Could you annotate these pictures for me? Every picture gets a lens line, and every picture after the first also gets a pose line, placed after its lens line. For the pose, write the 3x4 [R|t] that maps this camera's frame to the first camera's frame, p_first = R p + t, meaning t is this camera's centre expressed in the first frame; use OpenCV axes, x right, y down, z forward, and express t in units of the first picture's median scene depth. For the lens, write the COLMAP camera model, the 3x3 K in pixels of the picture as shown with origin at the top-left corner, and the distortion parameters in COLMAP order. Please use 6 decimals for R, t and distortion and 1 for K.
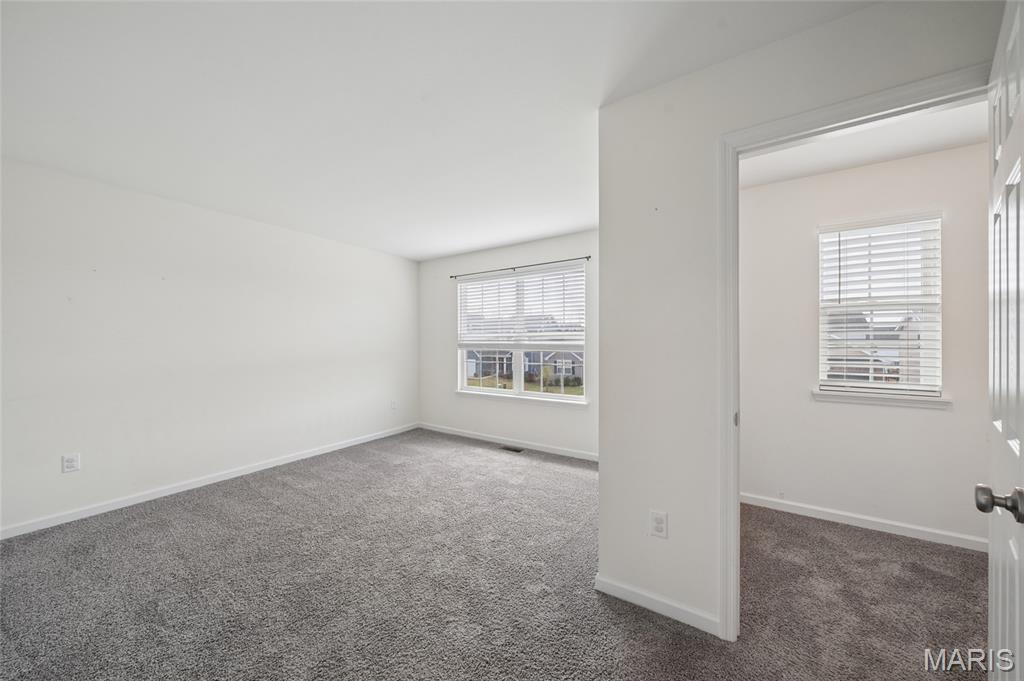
lens RADIAL K [[346.3, 0, 508.9], [0, 346.3, 338.8], [0, 0, 1]] dist [-0.002355, 0.000076]
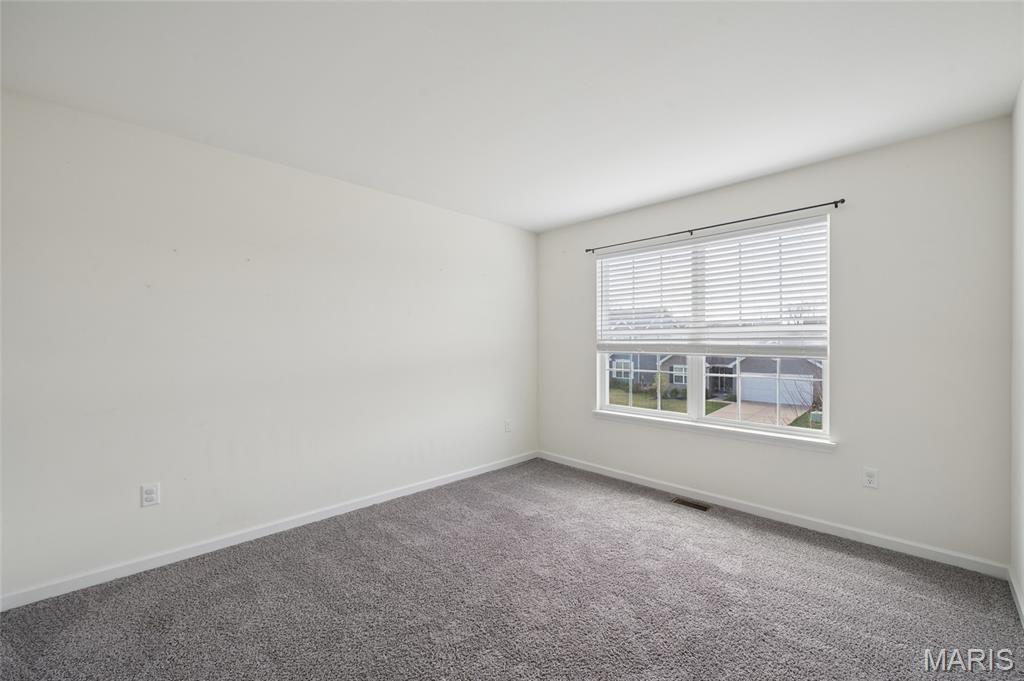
lens RADIAL K [[410.6, 0, 507.5], [0, 410.6, 339.4], [0, 0, 1]] dist [0.001740, -0.000015]
pose [[0.977138, -0.000550, -0.212603, -0.175097], [0.001315, 0.999993, 0.003453, 0.001340], [0.212600, -0.003653, 0.977133, 0.165573]]
